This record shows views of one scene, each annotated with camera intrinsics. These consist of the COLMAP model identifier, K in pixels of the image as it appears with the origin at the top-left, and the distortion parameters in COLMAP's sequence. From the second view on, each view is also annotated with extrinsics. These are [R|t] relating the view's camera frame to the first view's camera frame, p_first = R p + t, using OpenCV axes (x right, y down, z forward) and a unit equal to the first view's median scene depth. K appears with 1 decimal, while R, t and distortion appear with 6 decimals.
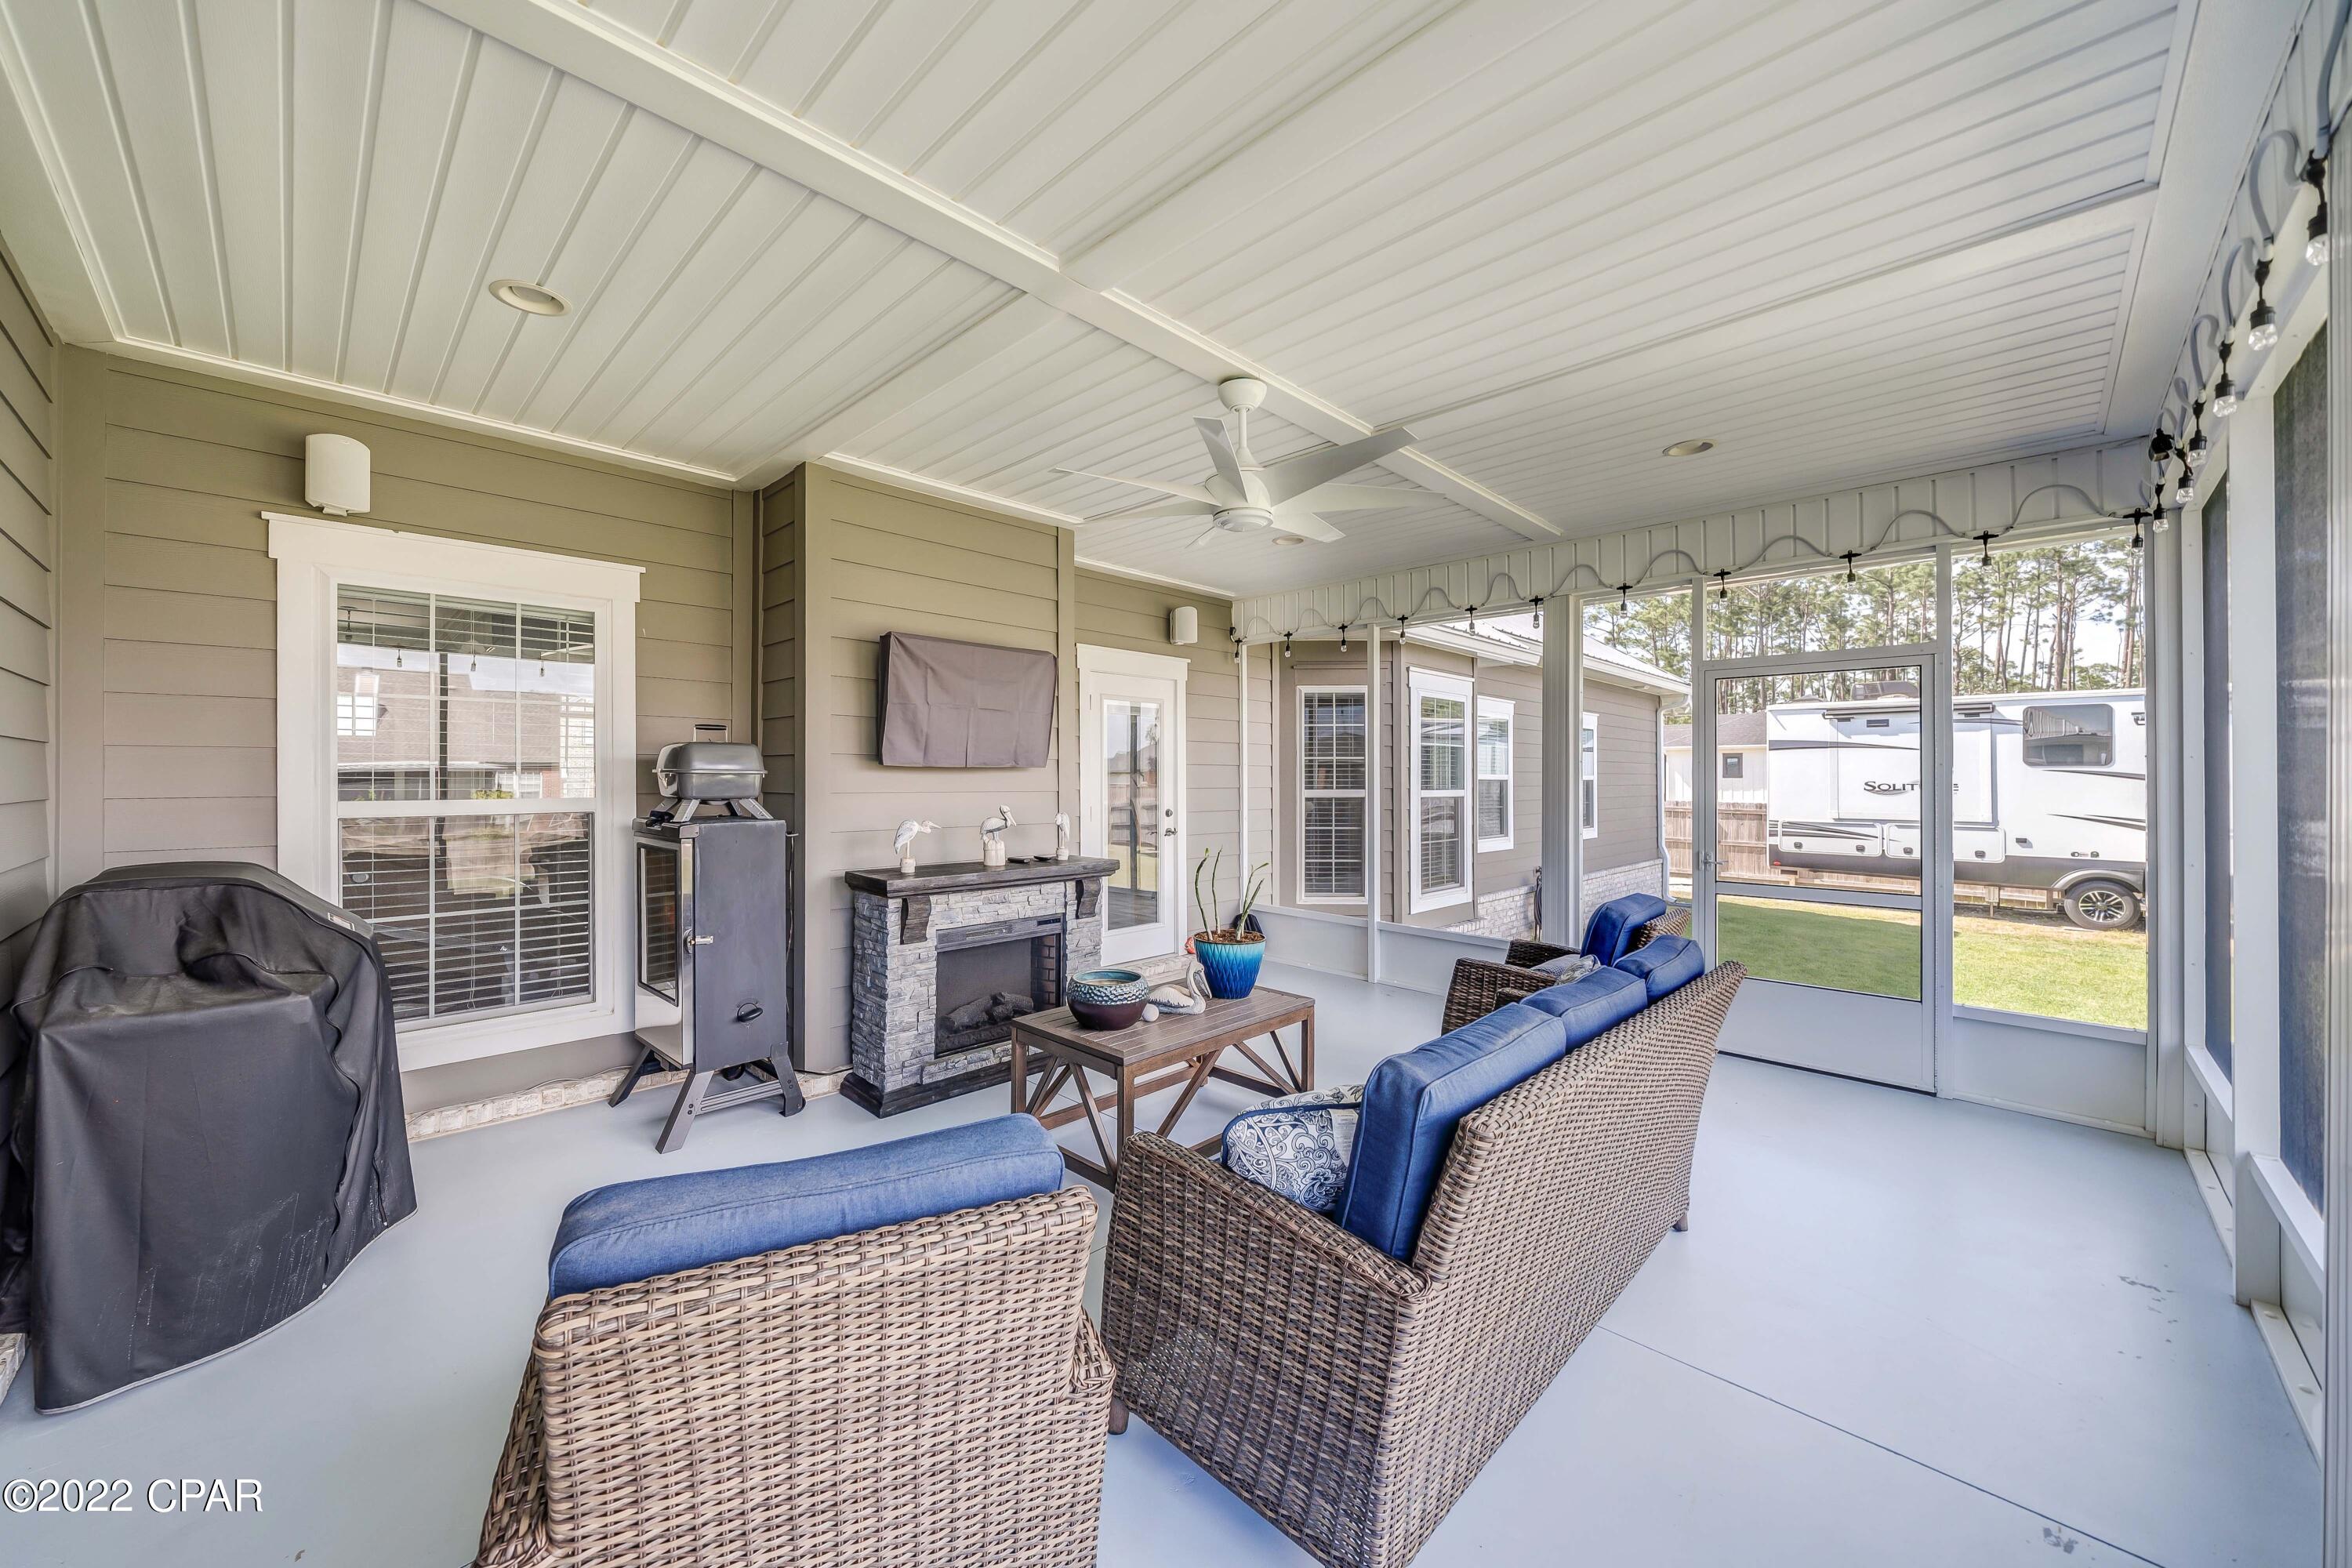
lens RADIAL K [[865.5, 0, 1175.6], [0, 865.5, 780.5], [0, 0, 1]] dist [-0.000112, -0.000029]
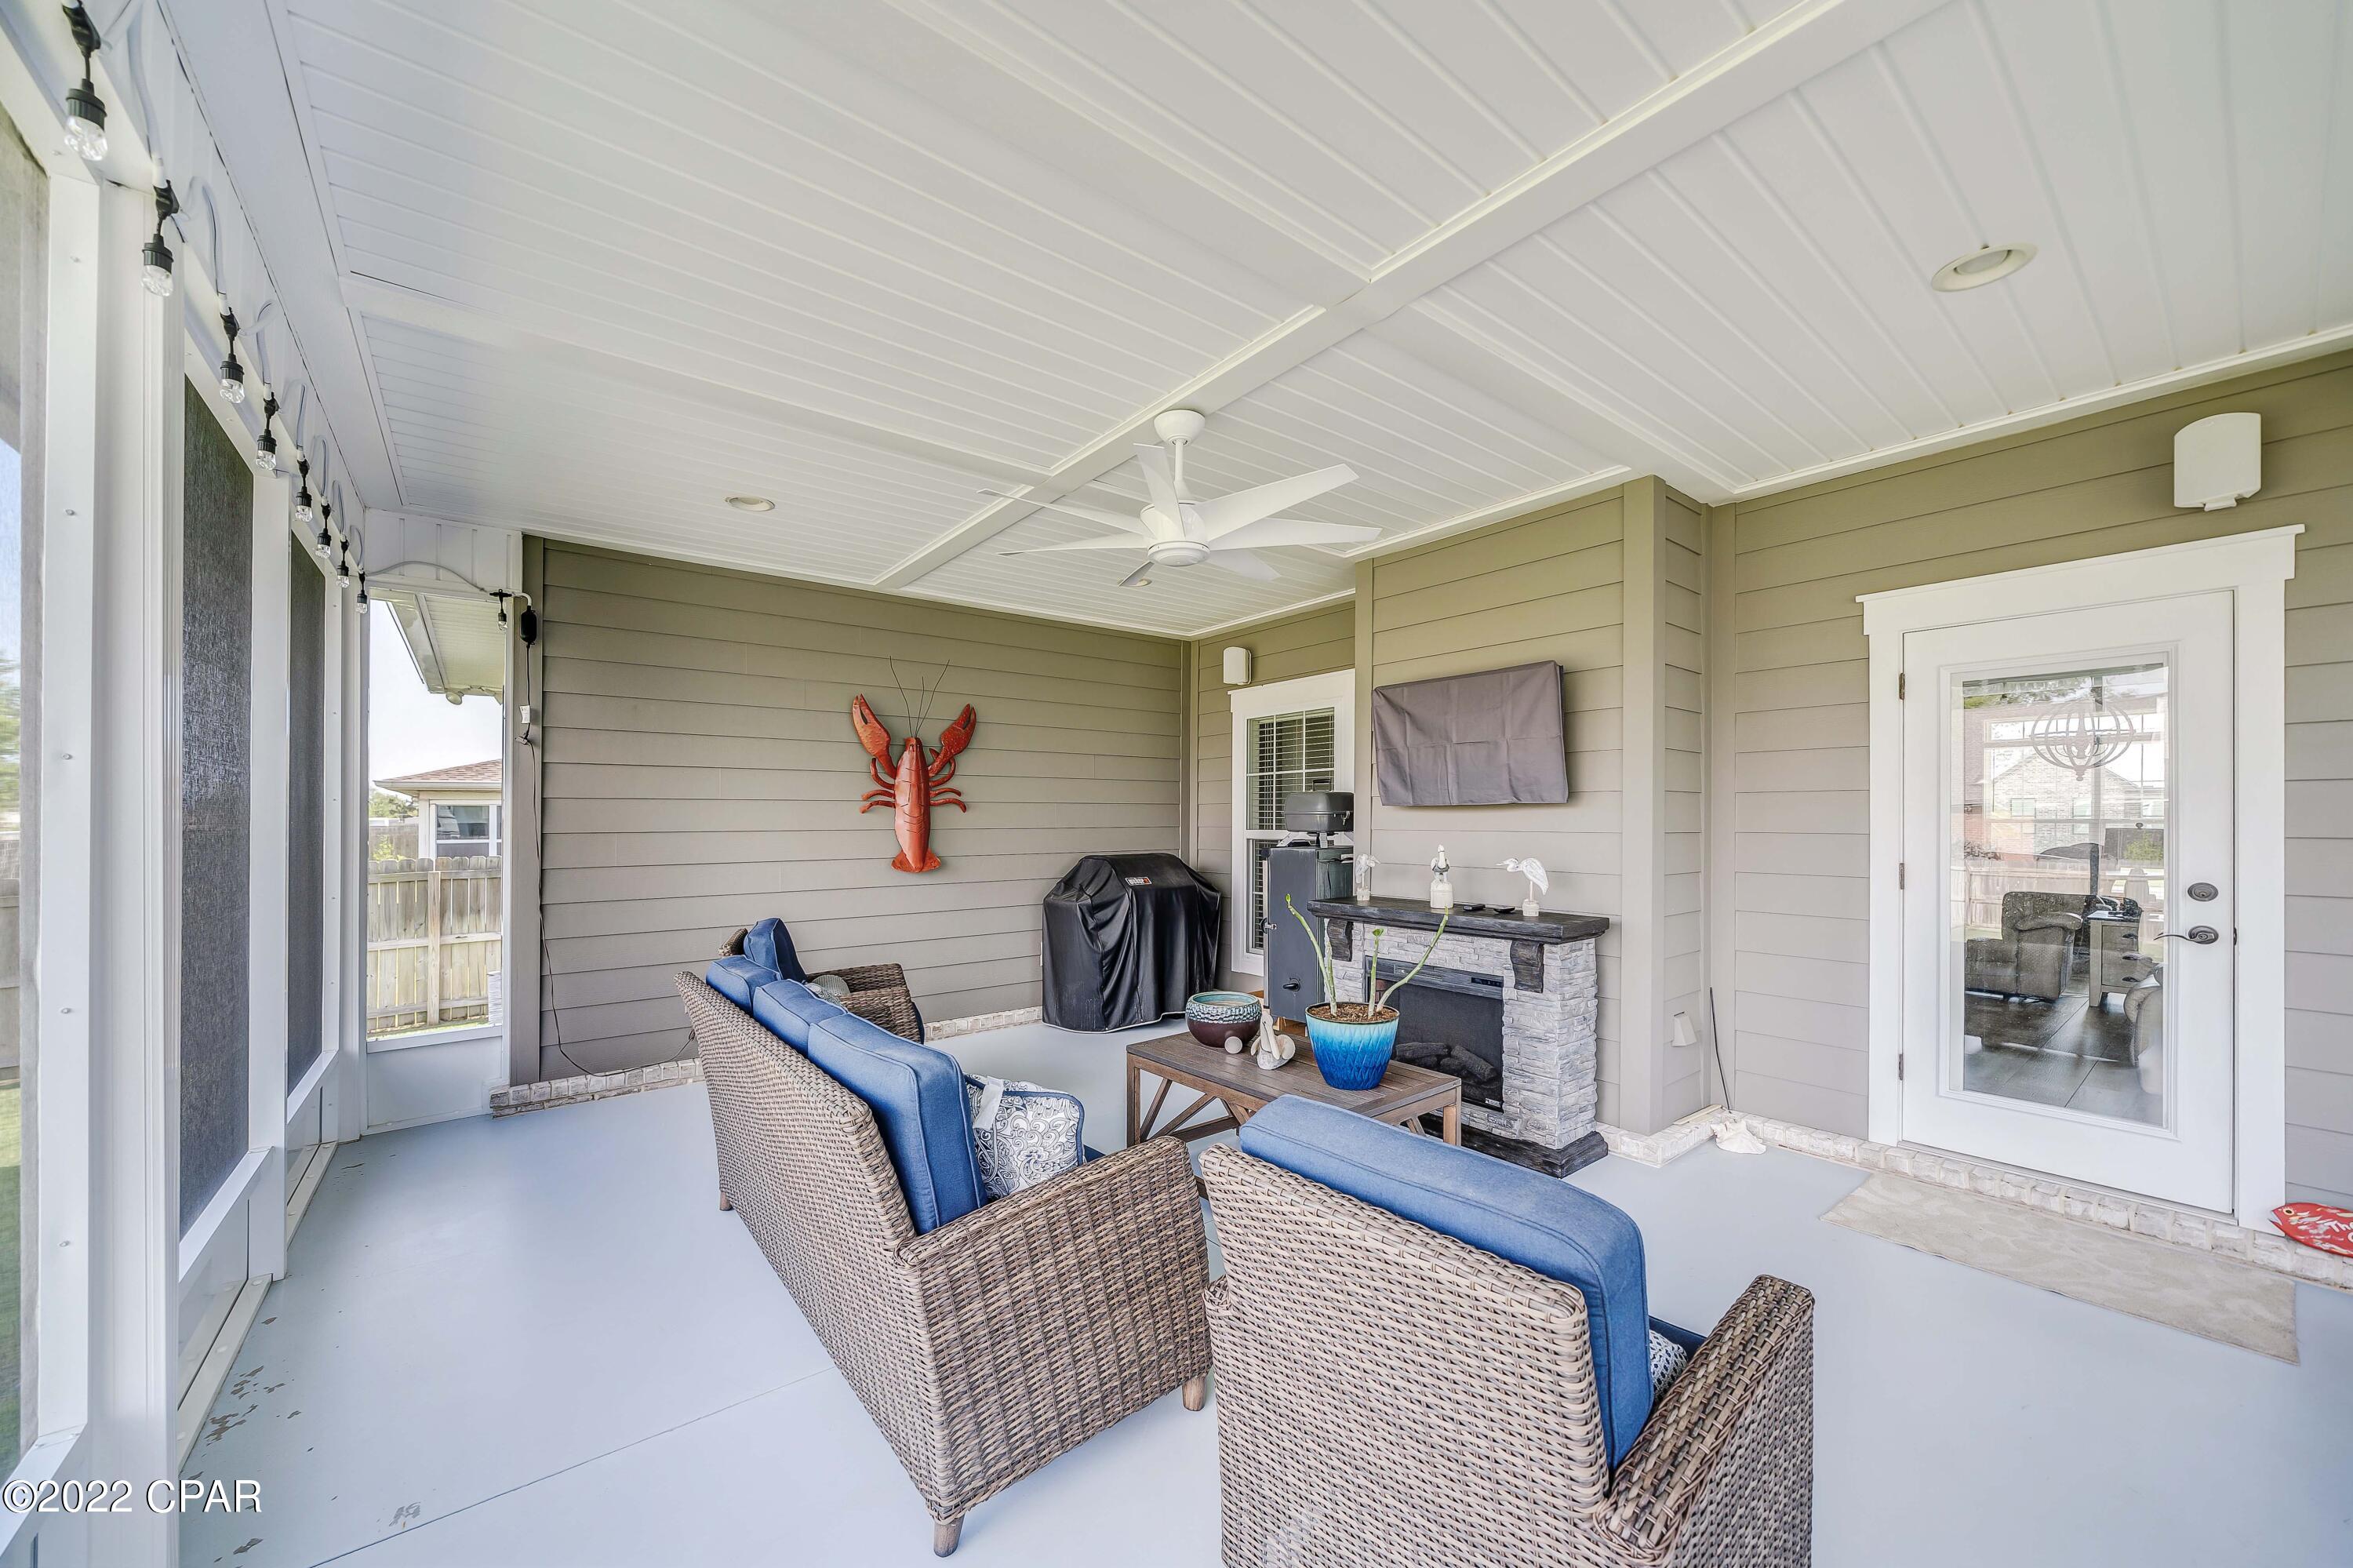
lens RADIAL K [[865.9, 0, 1157.4], [0, 865.9, 817.6], [0, 0, 1]] dist [-0.000112, -0.000029]
pose [[-0.138568, 0.002971, -0.990348, 0.753823], [0.003288, 0.999991, 0.002540, -0.005662], [0.990347, -0.002904, -0.138577, 0.790008]]
